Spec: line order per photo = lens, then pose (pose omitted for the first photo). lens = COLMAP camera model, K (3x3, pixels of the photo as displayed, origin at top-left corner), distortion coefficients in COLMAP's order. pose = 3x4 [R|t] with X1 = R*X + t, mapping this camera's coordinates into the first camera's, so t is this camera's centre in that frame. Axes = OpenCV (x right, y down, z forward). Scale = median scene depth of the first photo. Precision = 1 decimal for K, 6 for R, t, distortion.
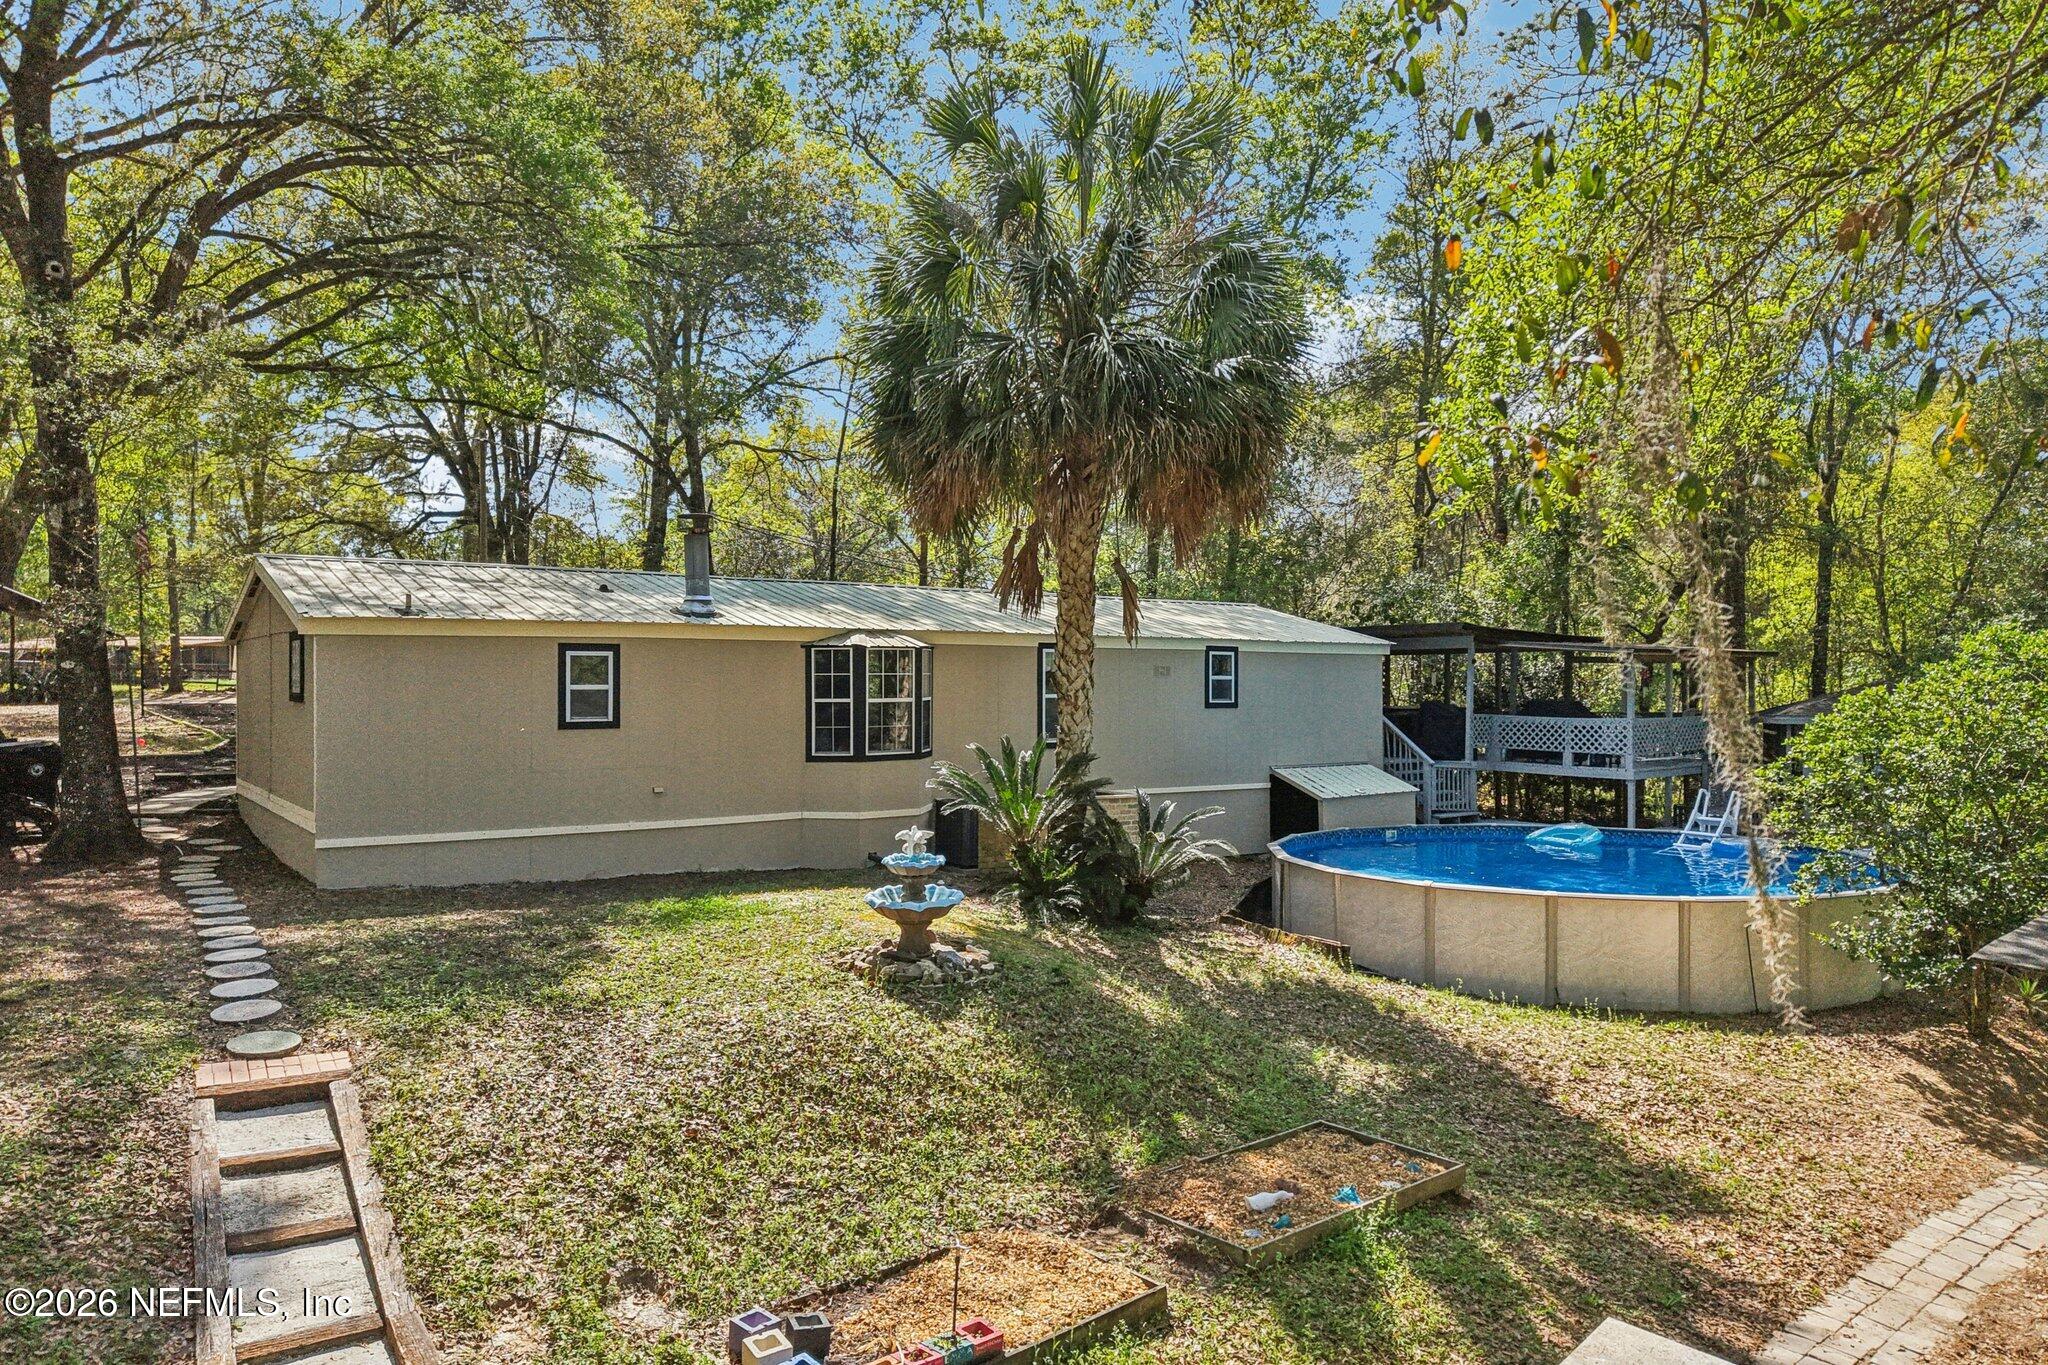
lens RADIAL K [[1386.8, 0, 1018.5], [0, 1386.8, 666.2], [0, 0, 1]] dist [0.004951, -0.004202]
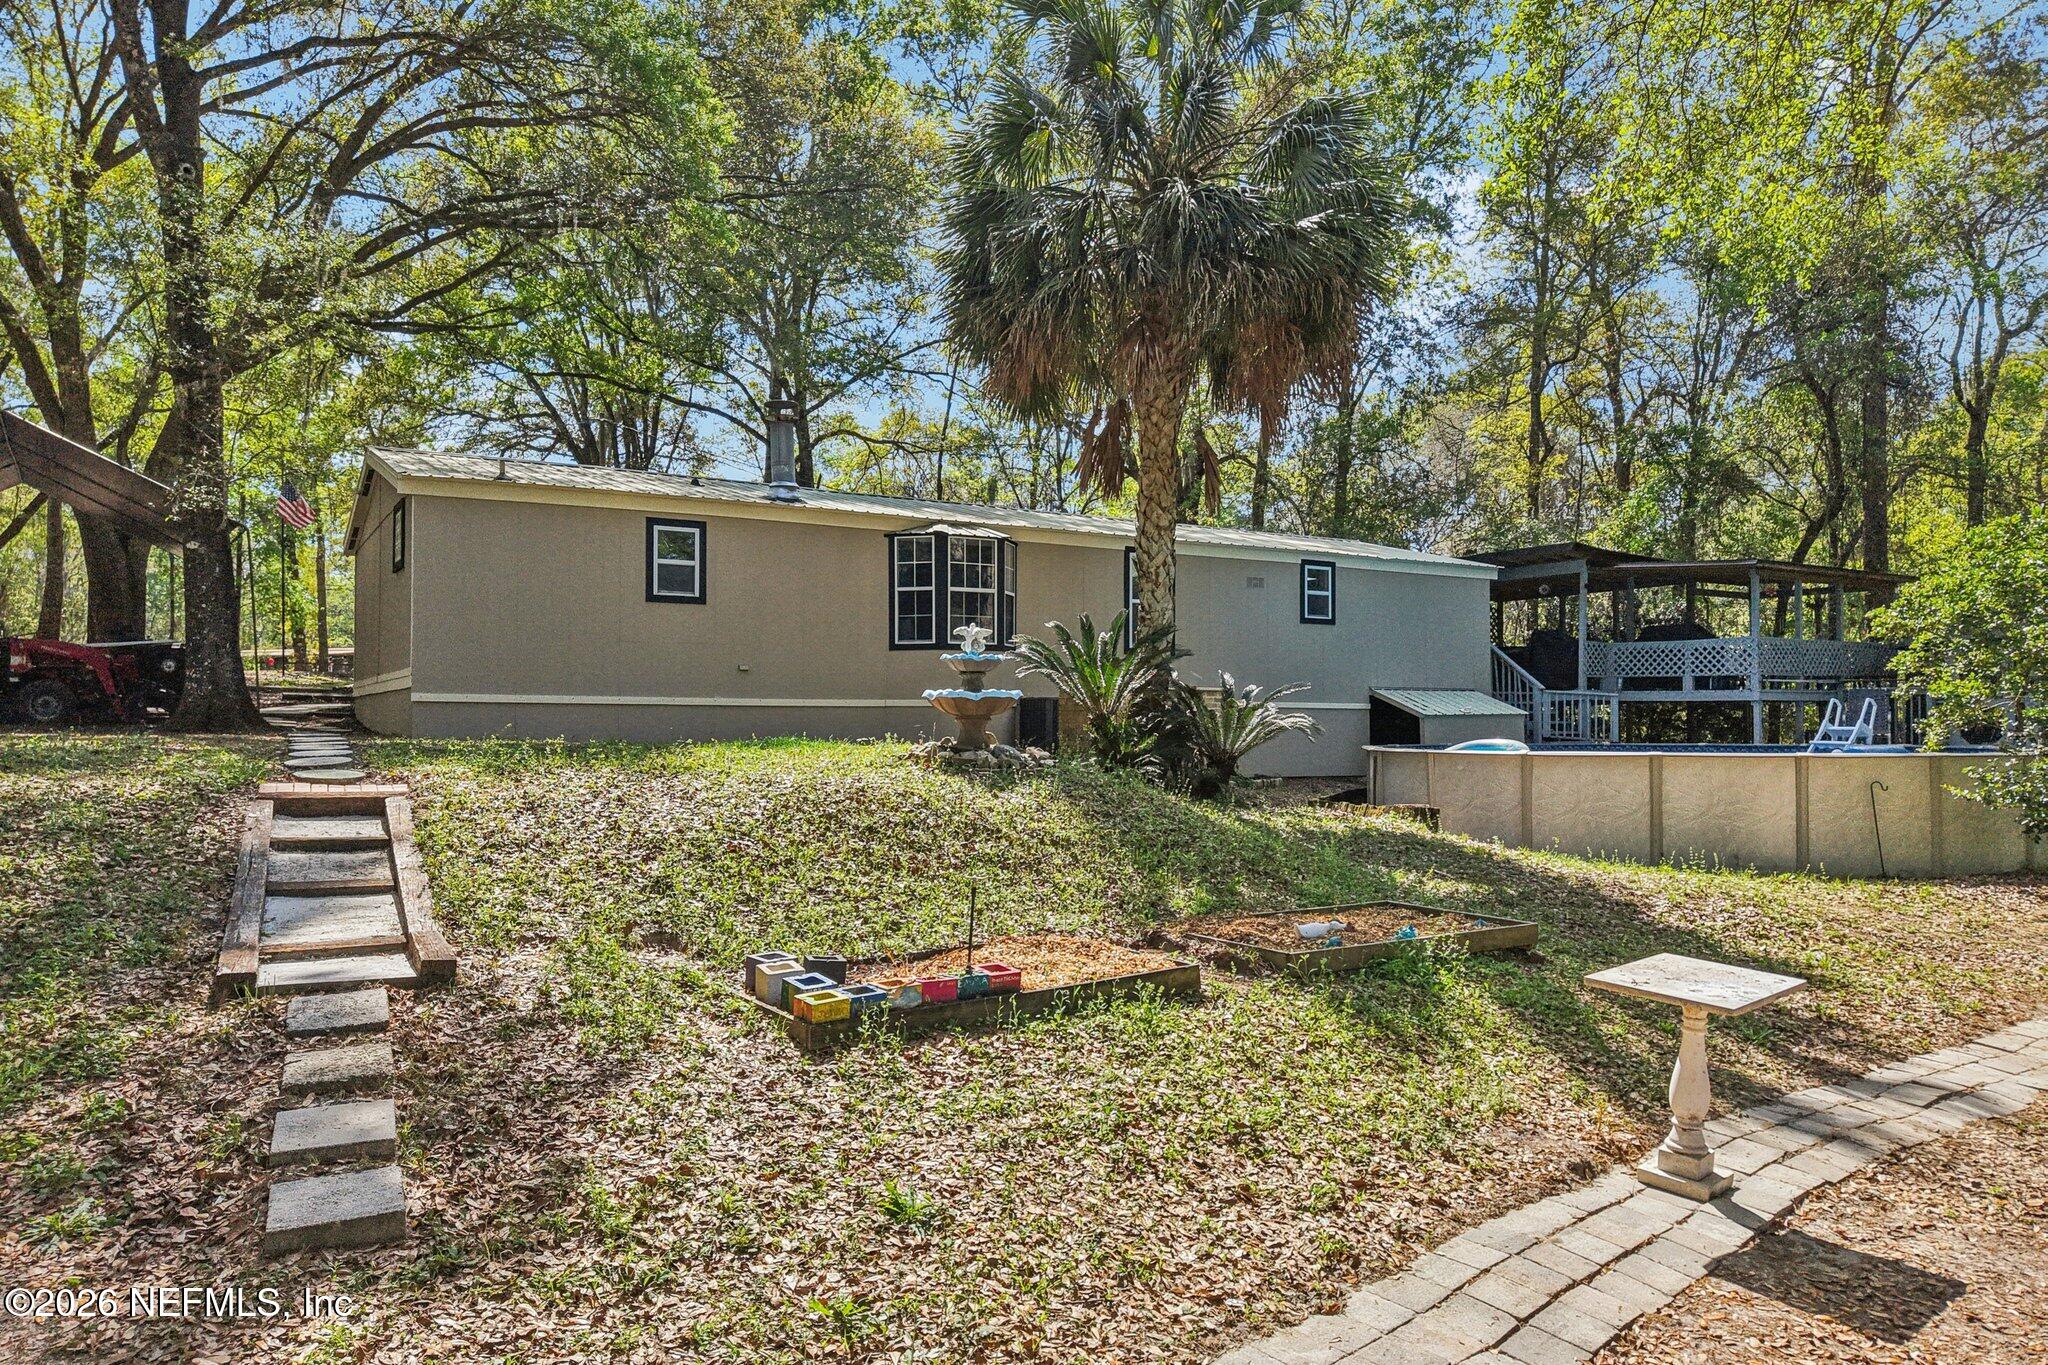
lens RADIAL K [[1386.8, 0, 1018.5], [0, 1386.8, 666.2], [0, 0, 1]] dist [0.004951, -0.004202]
pose [[0.996138, -0.002940, -0.087753, 0.029281], [0.000457, 0.999599, -0.028308, 0.118499], [0.087802, 0.028159, 0.995740, 0.011206]]
